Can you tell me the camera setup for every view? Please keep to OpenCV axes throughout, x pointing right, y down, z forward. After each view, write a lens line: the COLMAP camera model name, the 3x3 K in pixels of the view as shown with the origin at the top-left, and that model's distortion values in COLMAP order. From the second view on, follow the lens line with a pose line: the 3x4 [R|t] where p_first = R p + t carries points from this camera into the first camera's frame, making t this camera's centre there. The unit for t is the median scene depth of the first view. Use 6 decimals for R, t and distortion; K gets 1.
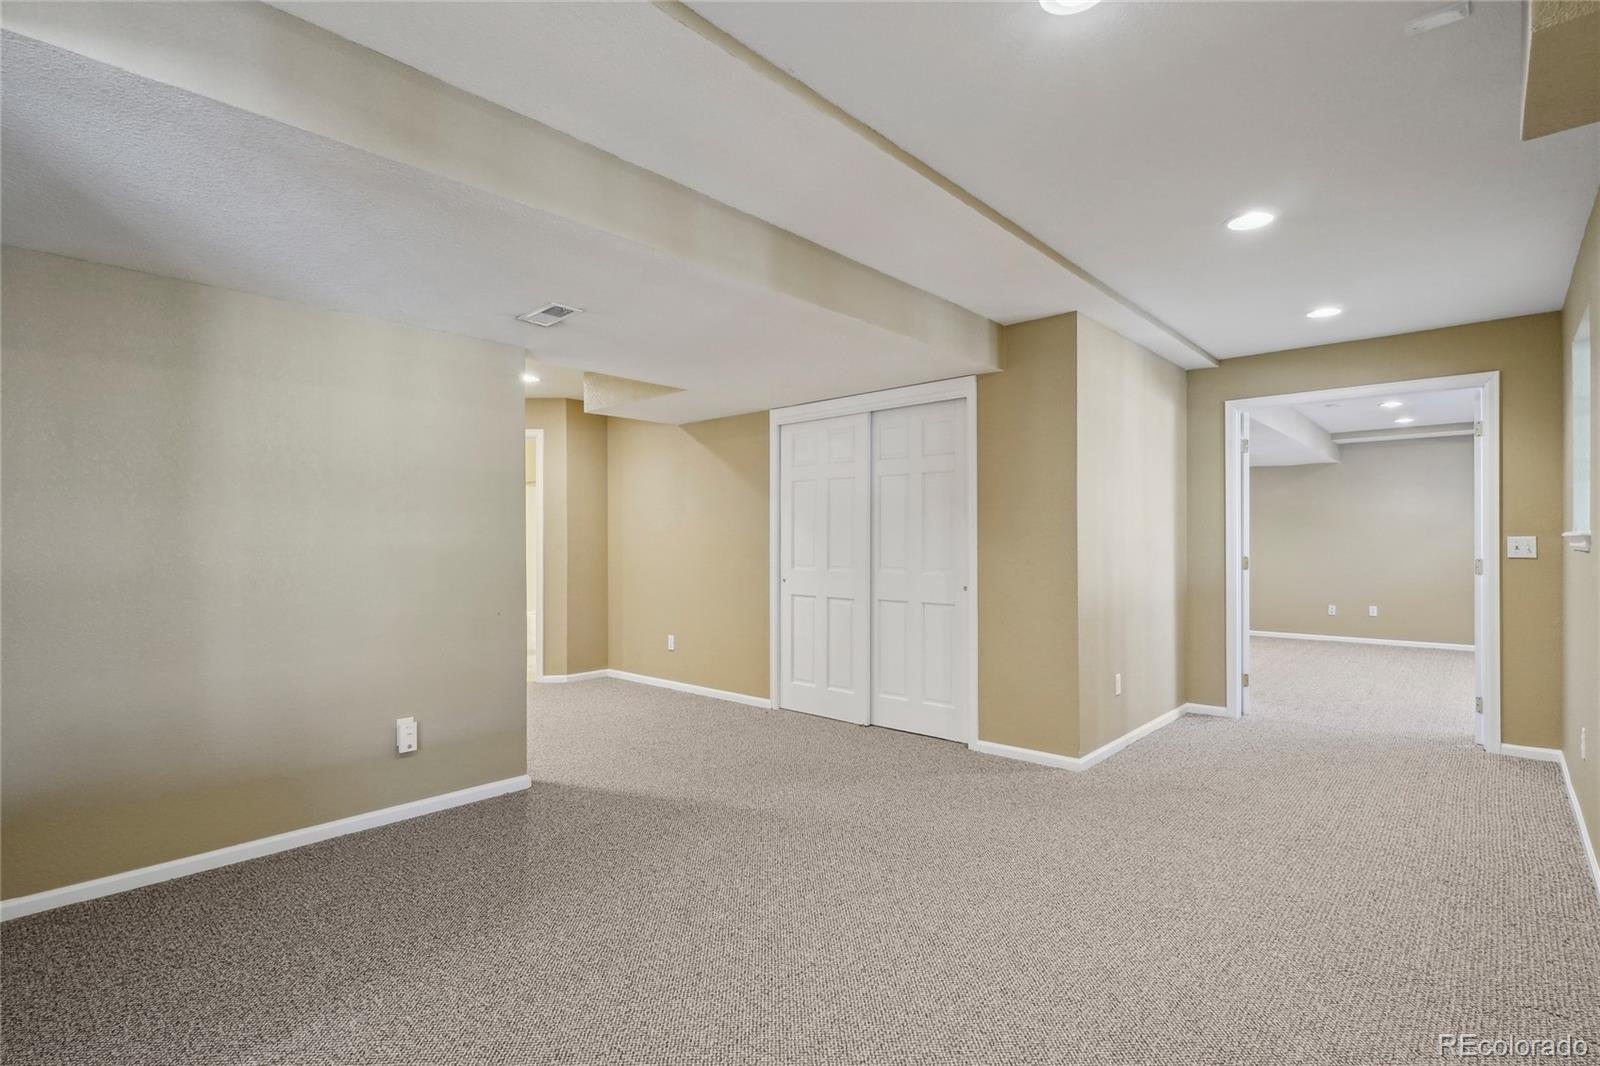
lens RADIAL K [[772.8, 0, 794.2], [0, 772.8, 537.8], [0, 0, 1]] dist [0.003897, 0.000318]
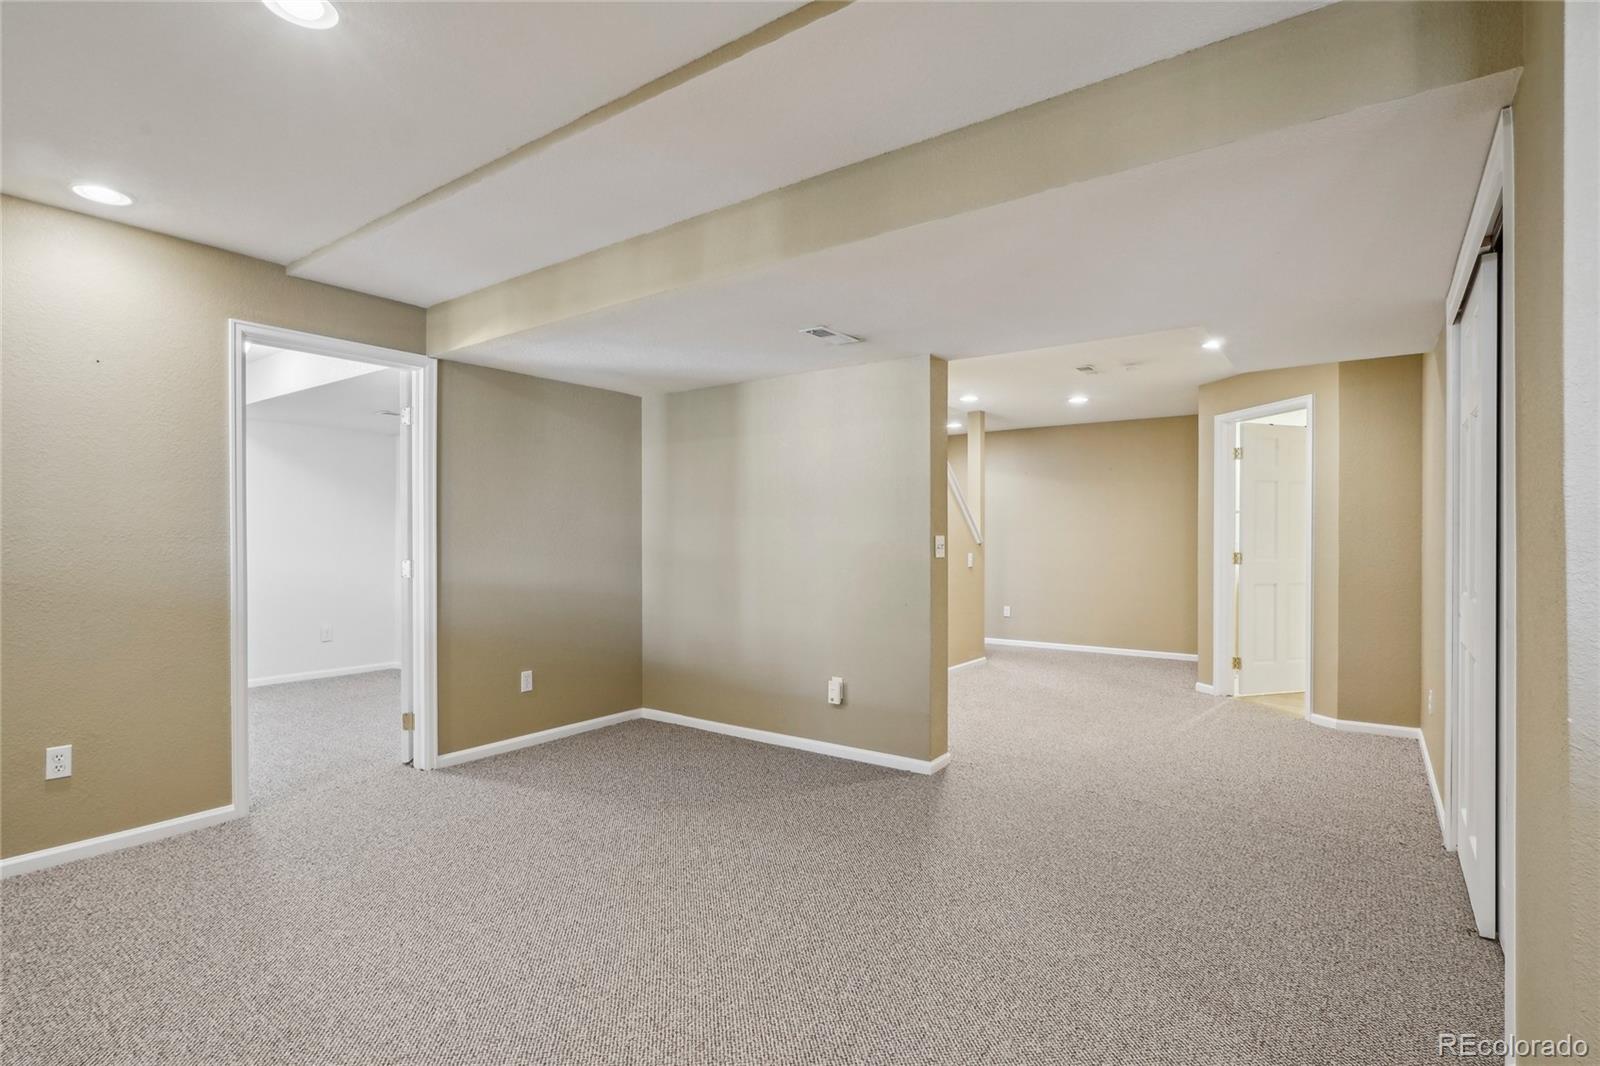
lens RADIAL K [[772.8, 0, 794.1], [0, 772.8, 537.4], [0, 0, 1]] dist [0.003897, 0.000318]
pose [[0.101674, 0.001890, -0.994816, 0.684311], [0.004858, 0.999985, 0.002397, -0.000469], [0.994806, -0.005077, 0.101663, 0.725326]]
